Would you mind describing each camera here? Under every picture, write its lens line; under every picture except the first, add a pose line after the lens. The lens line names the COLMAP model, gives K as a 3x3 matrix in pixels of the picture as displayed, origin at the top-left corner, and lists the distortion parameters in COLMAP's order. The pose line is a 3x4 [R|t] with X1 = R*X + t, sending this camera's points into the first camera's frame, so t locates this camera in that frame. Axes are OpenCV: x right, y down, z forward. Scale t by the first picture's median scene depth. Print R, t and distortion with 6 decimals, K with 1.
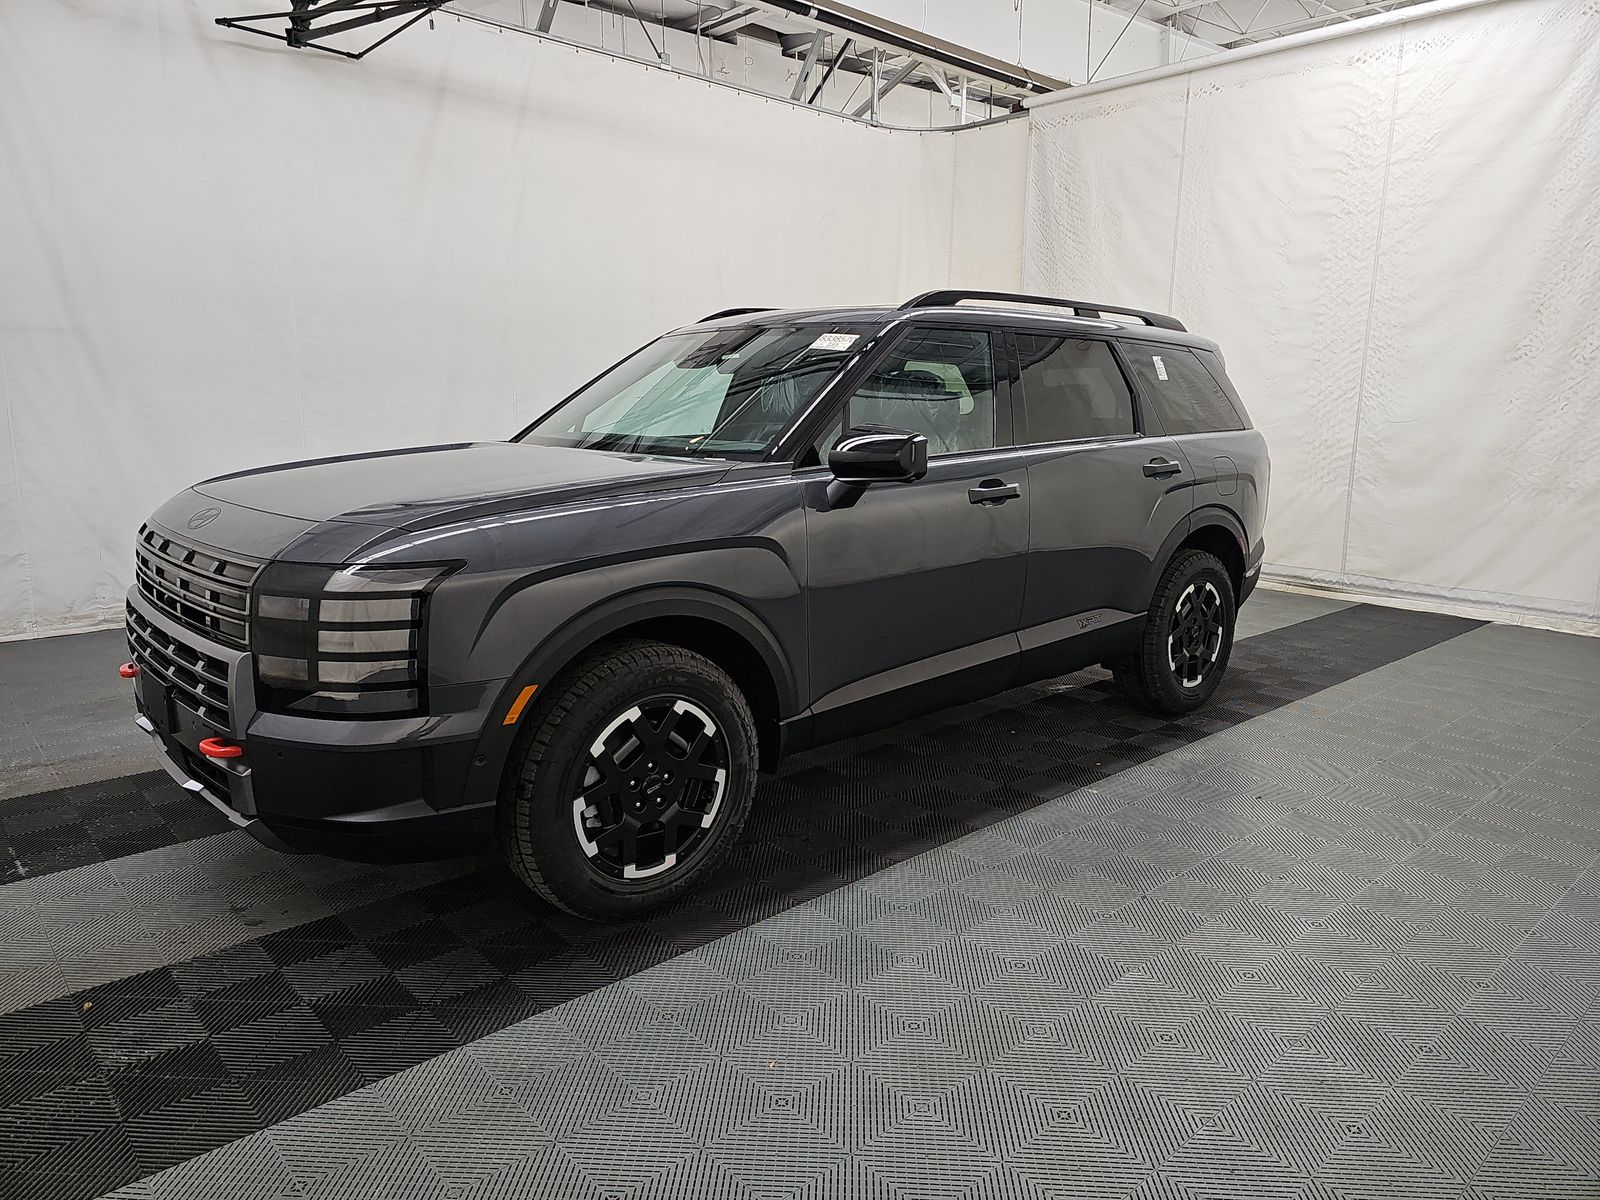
lens RADIAL K [[1053.2, 0, 794.4], [0, 1053.2, 578.5], [0, 0, 1]] dist [0.031196, -0.024935]
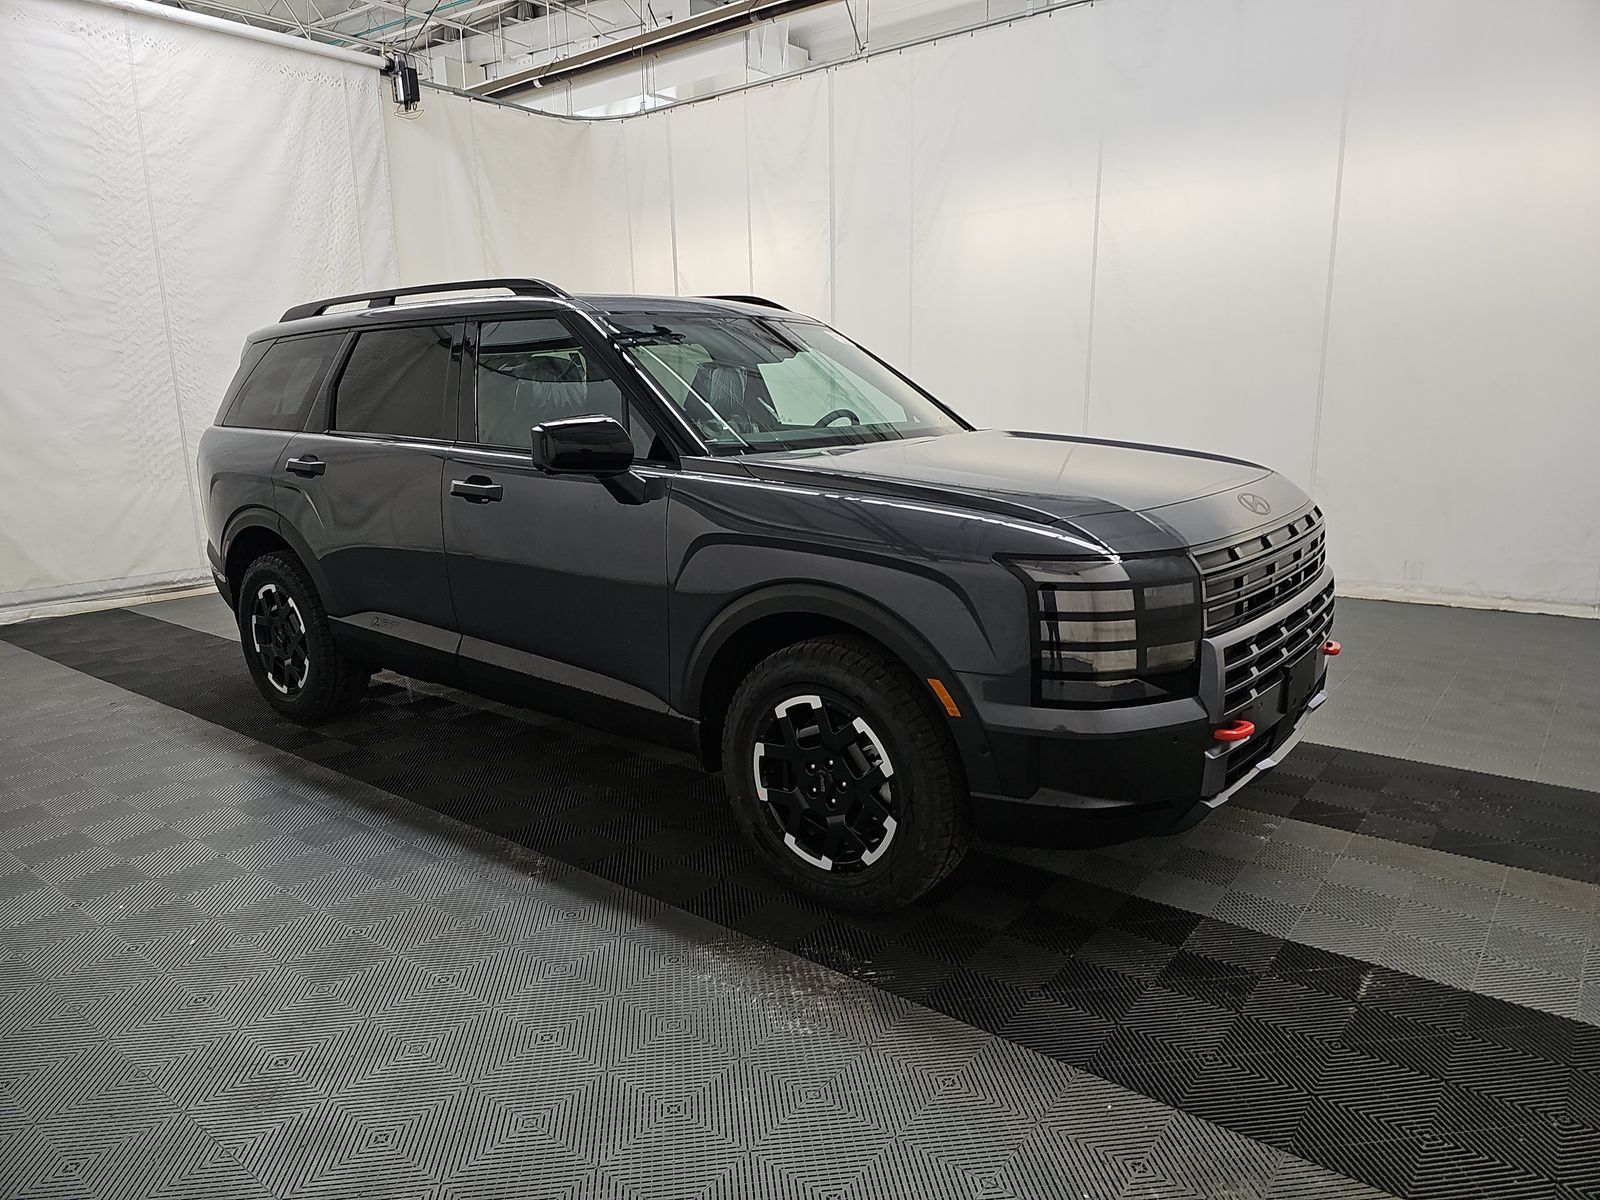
lens RADIAL K [[1053.2, 0, 797.9], [0, 1053.2, 600.0], [0, 0, 1]] dist [0.031196, -0.024935]
pose [[-0.191302, -0.205705, 0.959734, -0.578993], [0.186518, 0.952357, 0.241302, -0.116182], [-0.963647, 0.225169, -0.143821, 0.628715]]
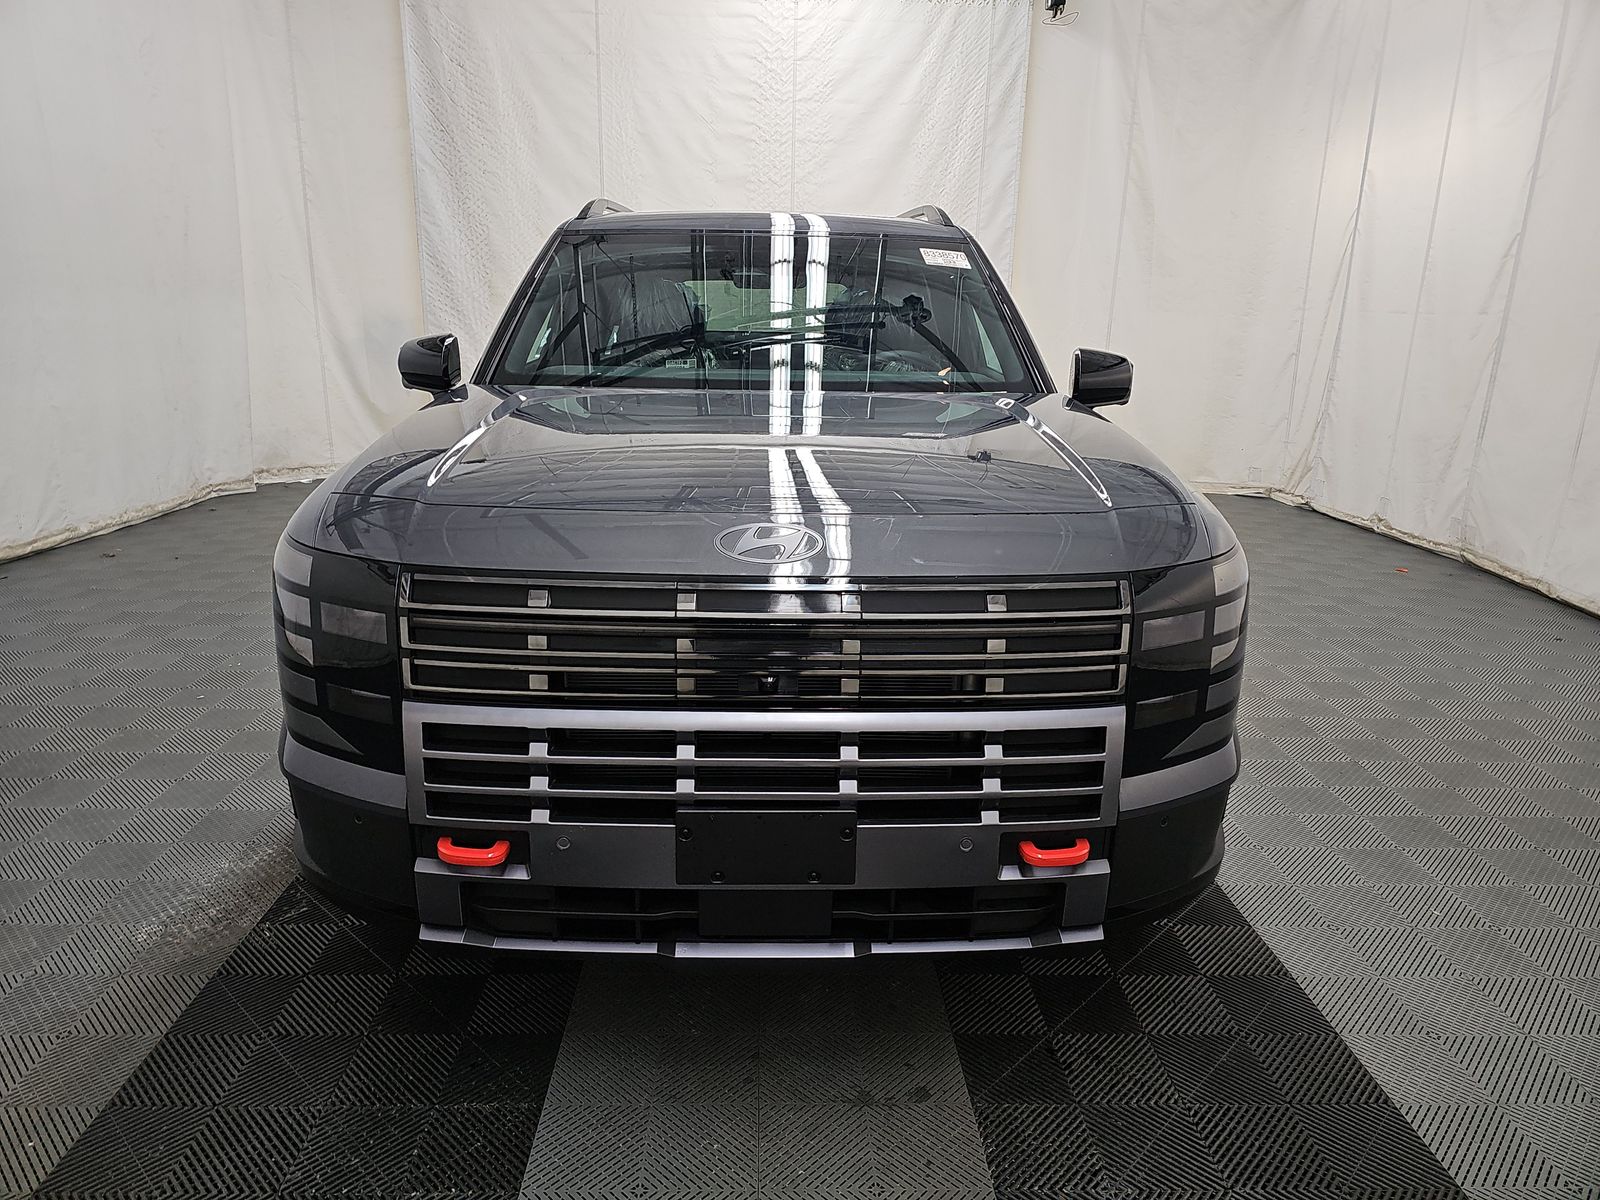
lens RADIAL K [[1053.2, 0, 797.3], [0, 1053.2, 605.9], [0, 0, 1]] dist [0.031196, -0.024935]
pose [[0.630555, -0.210967, 0.746923, -0.399710], [0.125056, 0.977392, 0.170490, -0.048784], [-0.766004, -0.014096, 0.642681, 0.245204]]
